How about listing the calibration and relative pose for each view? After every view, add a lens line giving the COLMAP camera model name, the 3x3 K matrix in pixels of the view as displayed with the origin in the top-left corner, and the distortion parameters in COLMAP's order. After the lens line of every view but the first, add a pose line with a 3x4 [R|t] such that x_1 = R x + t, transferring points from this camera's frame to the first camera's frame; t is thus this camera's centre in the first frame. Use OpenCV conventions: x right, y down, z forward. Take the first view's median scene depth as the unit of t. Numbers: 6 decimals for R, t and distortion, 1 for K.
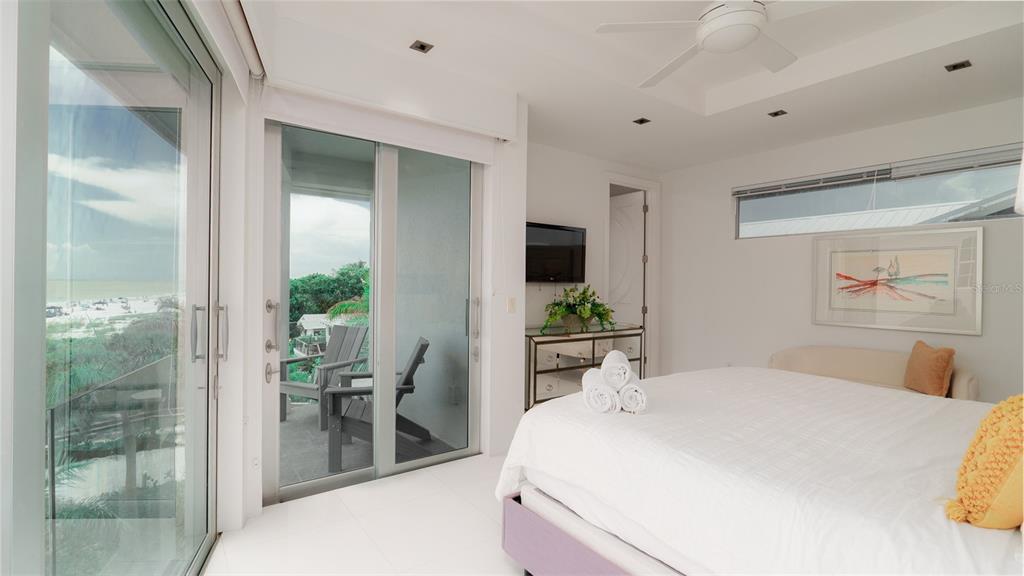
lens RADIAL K [[463.7, 0, 512.0], [0, 463.7, 288.0], [0, 0, 1]] dist [0.000299, -0.000157]
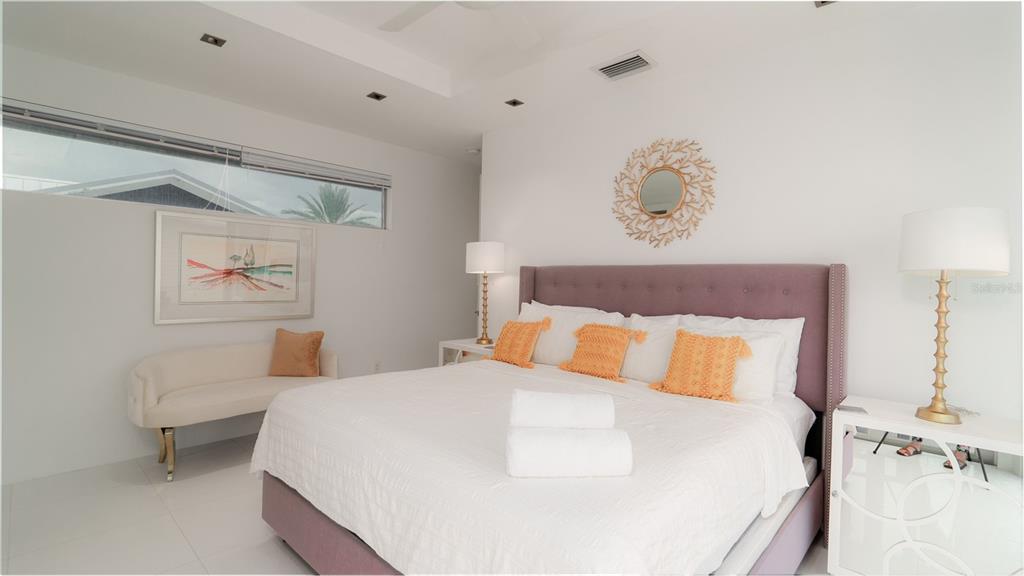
lens RADIAL K [[463.7, 0, 512.0], [0, 463.7, 288.0], [0, 0, 1]] dist [0.000299, -0.000157]
pose [[-0.169574, -0.029234, 0.985084, -0.223426], [-0.008481, 0.999566, 0.028204, -0.010221], [-0.985481, -0.003572, -0.169748, 0.619877]]
